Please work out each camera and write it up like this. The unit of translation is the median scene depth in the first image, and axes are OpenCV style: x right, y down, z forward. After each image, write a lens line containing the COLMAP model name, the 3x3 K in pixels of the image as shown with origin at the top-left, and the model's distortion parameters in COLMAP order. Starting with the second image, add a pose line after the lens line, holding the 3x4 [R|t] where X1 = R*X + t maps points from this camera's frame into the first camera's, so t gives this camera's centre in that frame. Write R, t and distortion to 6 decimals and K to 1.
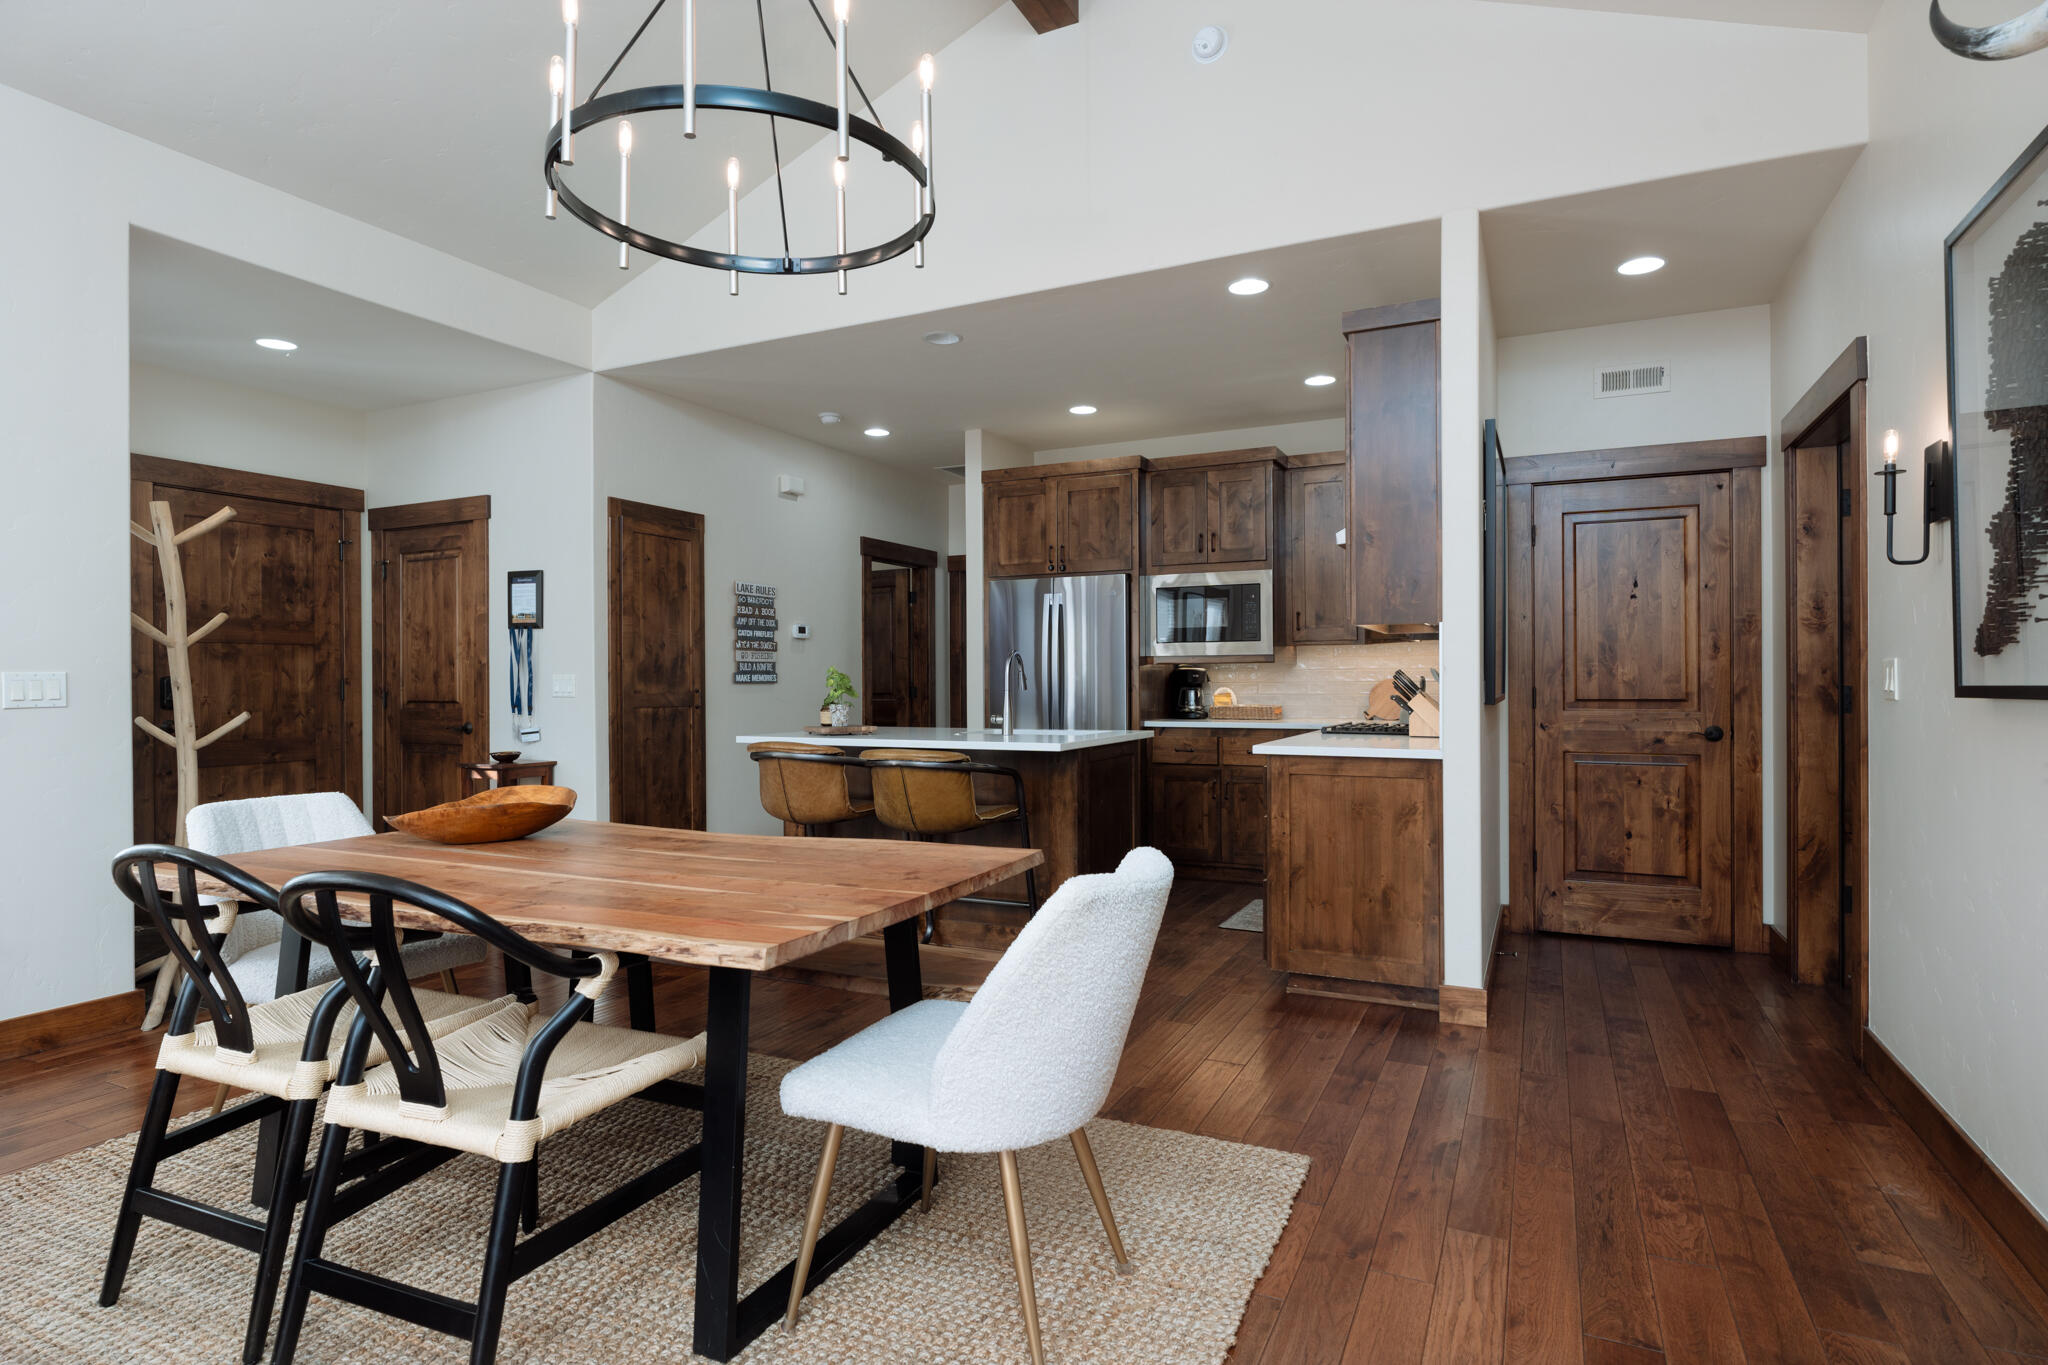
lens RADIAL K [[1048.1, 0, 1024.0], [0, 1048.1, 682.5], [0, 0, 1]] dist [-0.001114, -0.000029]
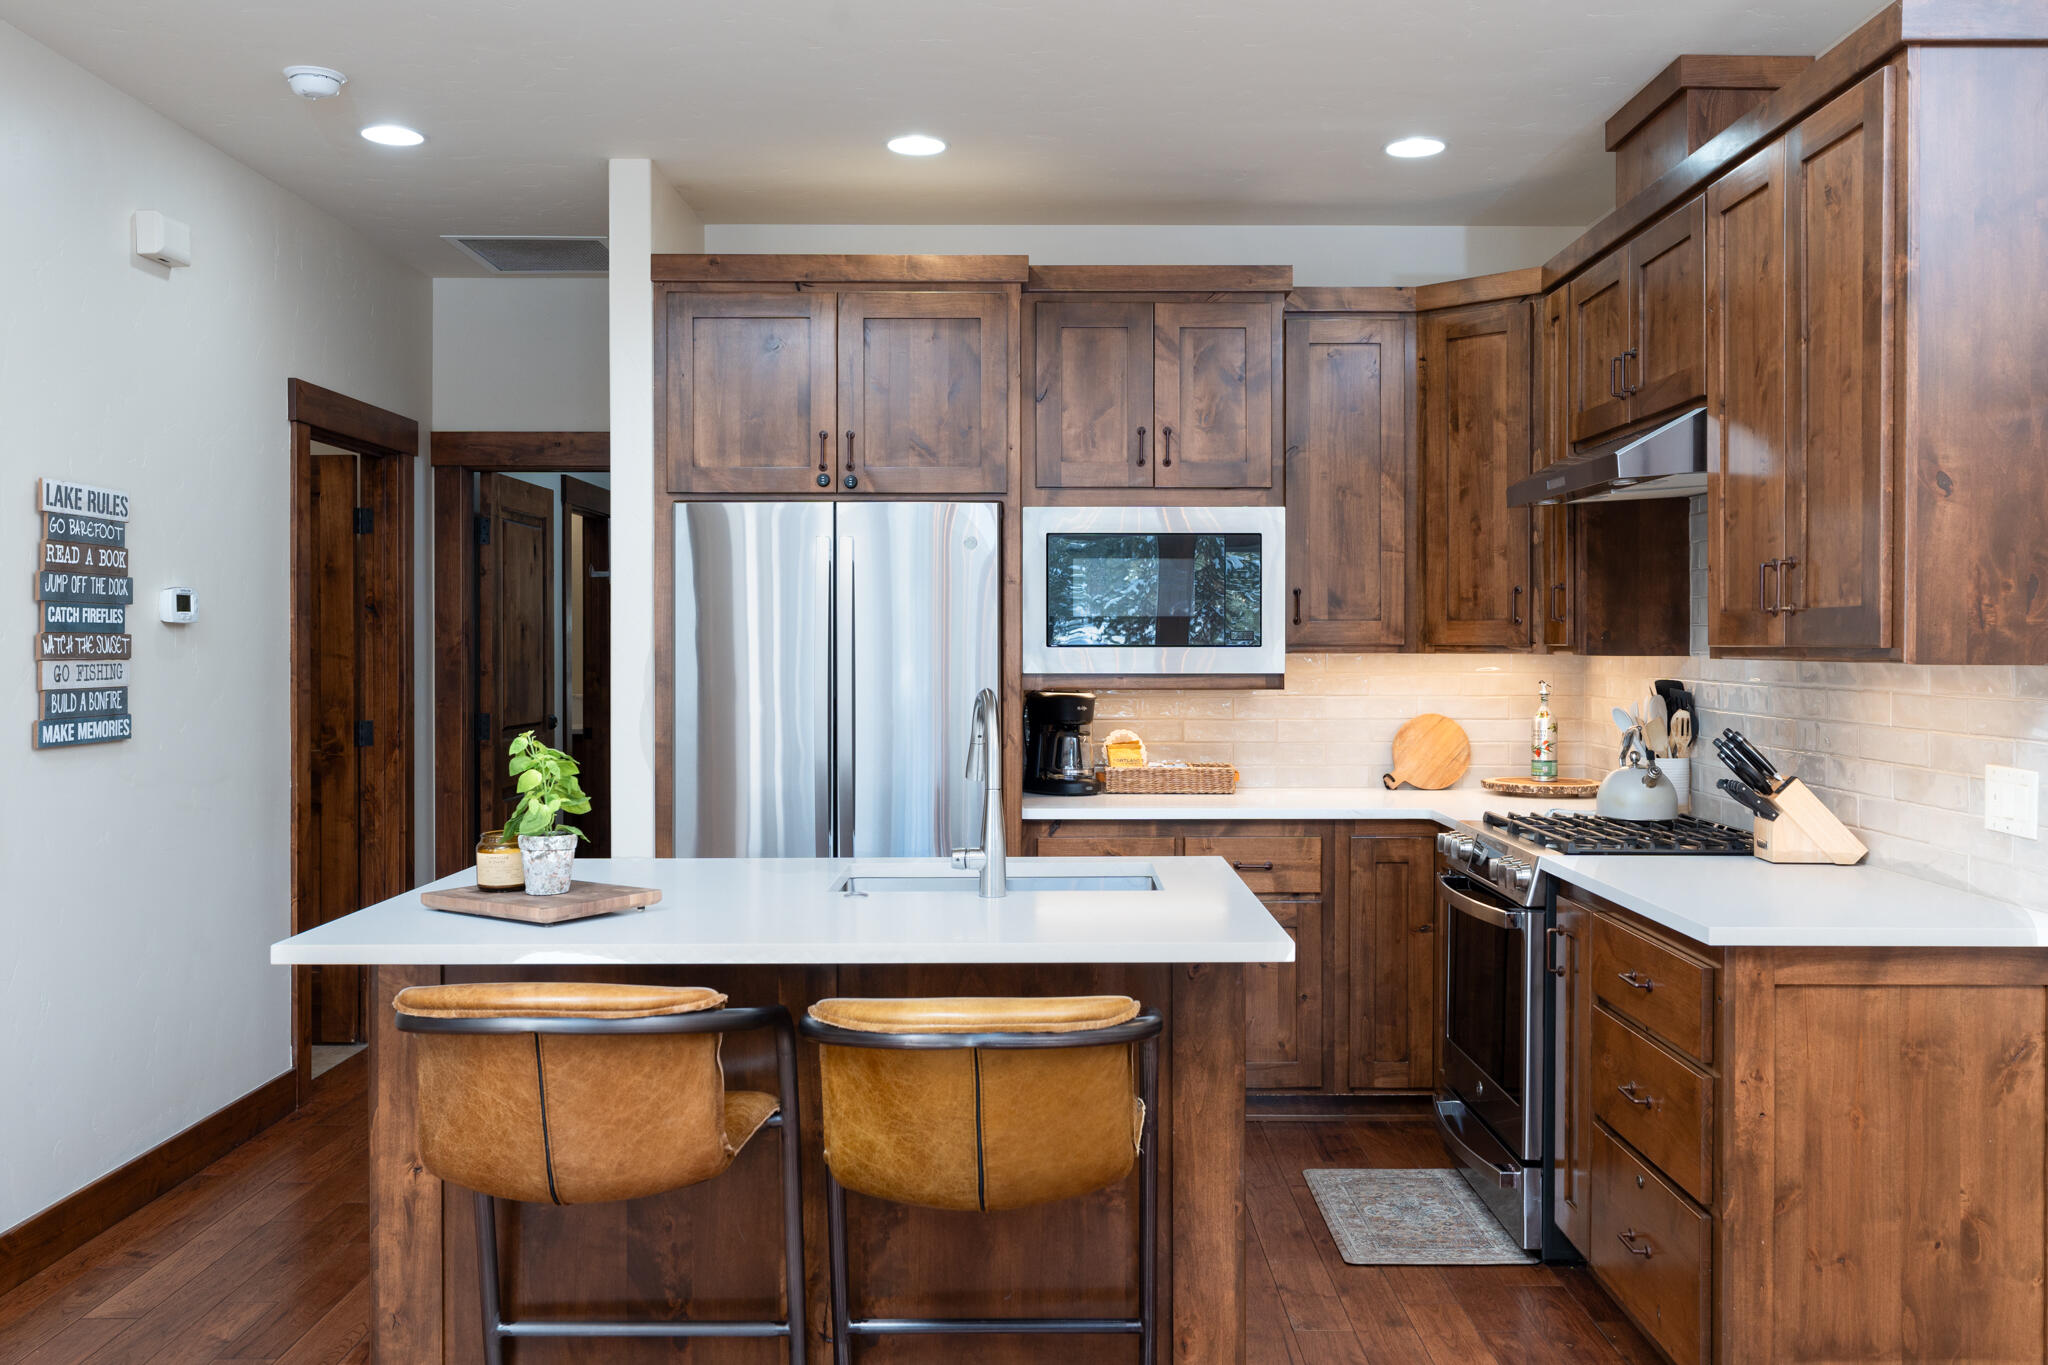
lens RADIAL K [[1707.3, 0, 1027.9], [0, 1707.3, 655.2], [0, 0, 1]] dist [0.002804, 0.001222]
pose [[0.896730, 0.000903, 0.442577, -0.233536], [-0.003297, 0.999984, 0.004640, -0.037640], [-0.442566, -0.005620, 0.896718, 0.297433]]
